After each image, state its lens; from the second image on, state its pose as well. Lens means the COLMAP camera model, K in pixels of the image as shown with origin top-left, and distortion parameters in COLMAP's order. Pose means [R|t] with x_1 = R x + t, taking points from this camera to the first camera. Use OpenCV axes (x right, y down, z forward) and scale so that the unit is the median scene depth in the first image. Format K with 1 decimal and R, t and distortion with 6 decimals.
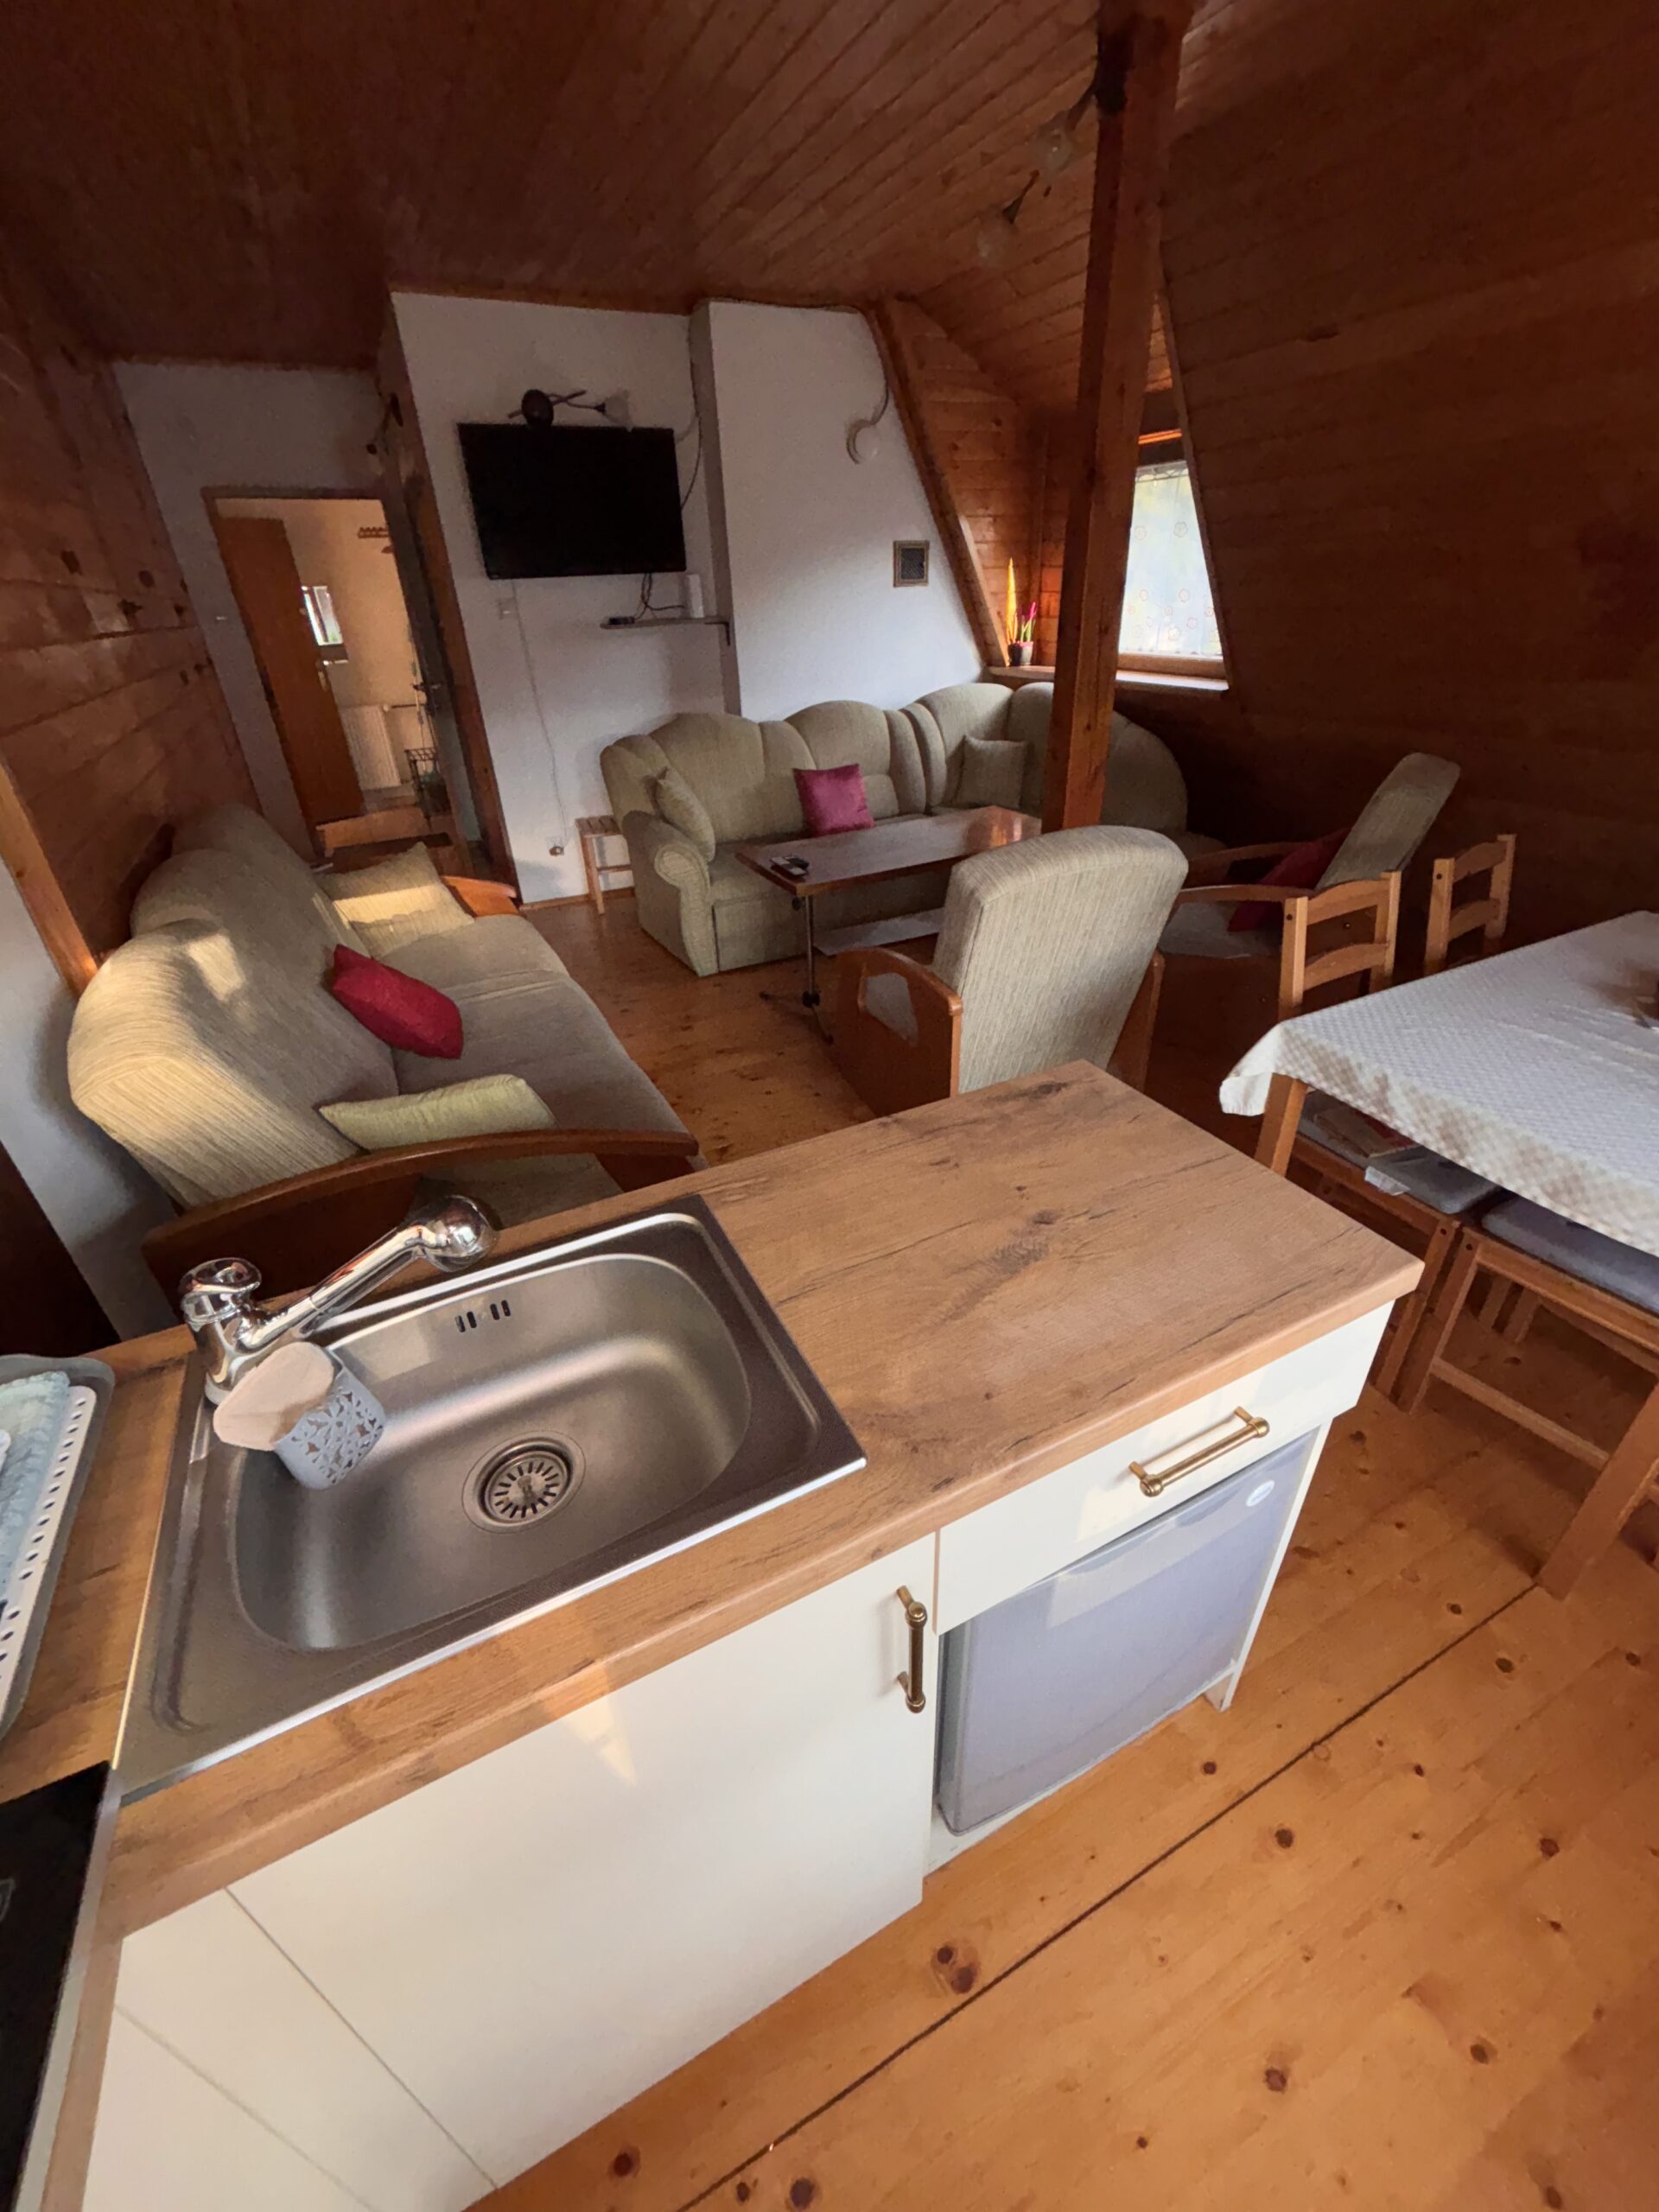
lens RADIAL K [[897.4, 0, 832.0], [0, 897.4, 1099.3], [0, 0, 1]] dist [-0.002036, 0.001298]
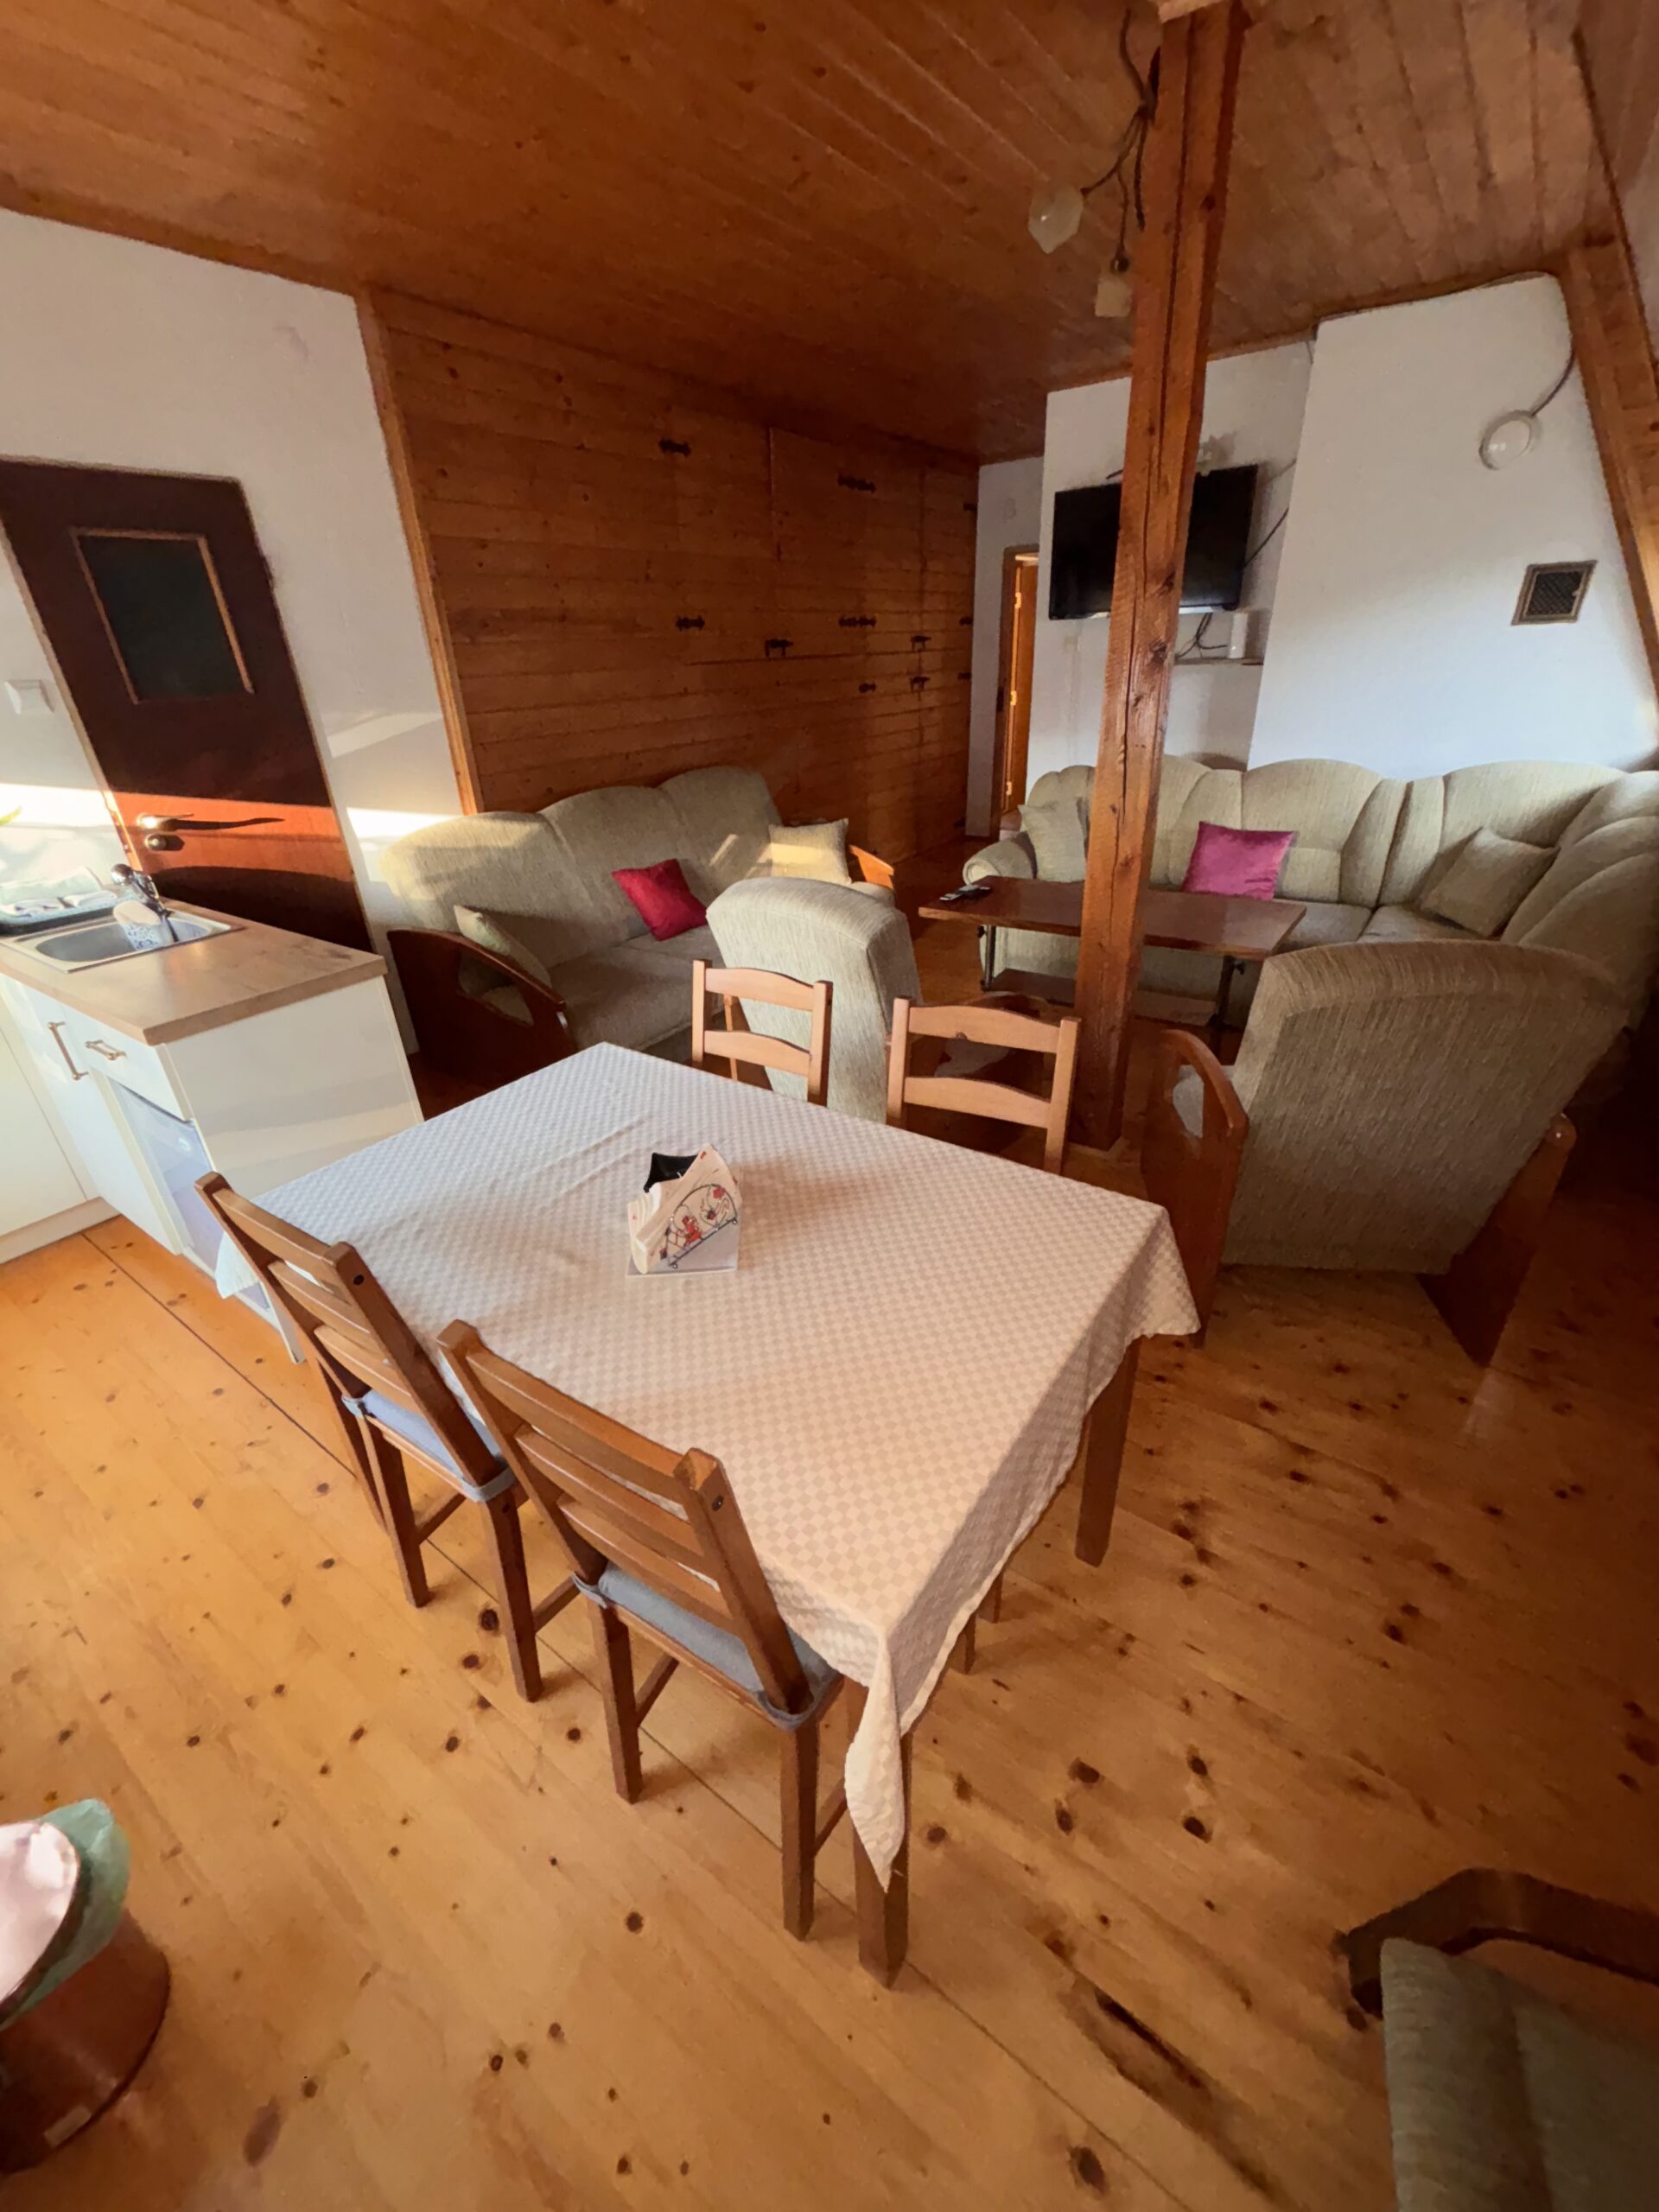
lens RADIAL K [[897.4, 0, 830.8], [0, 897.4, 1107.1], [0, 0, 1]] dist [-0.002036, 0.001298]
pose [[0.479089, 0.418987, -0.771313, 0.581295], [-0.419901, 0.881052, 0.217784, -0.142971], [0.770815, 0.219537, 0.598036, 0.203542]]
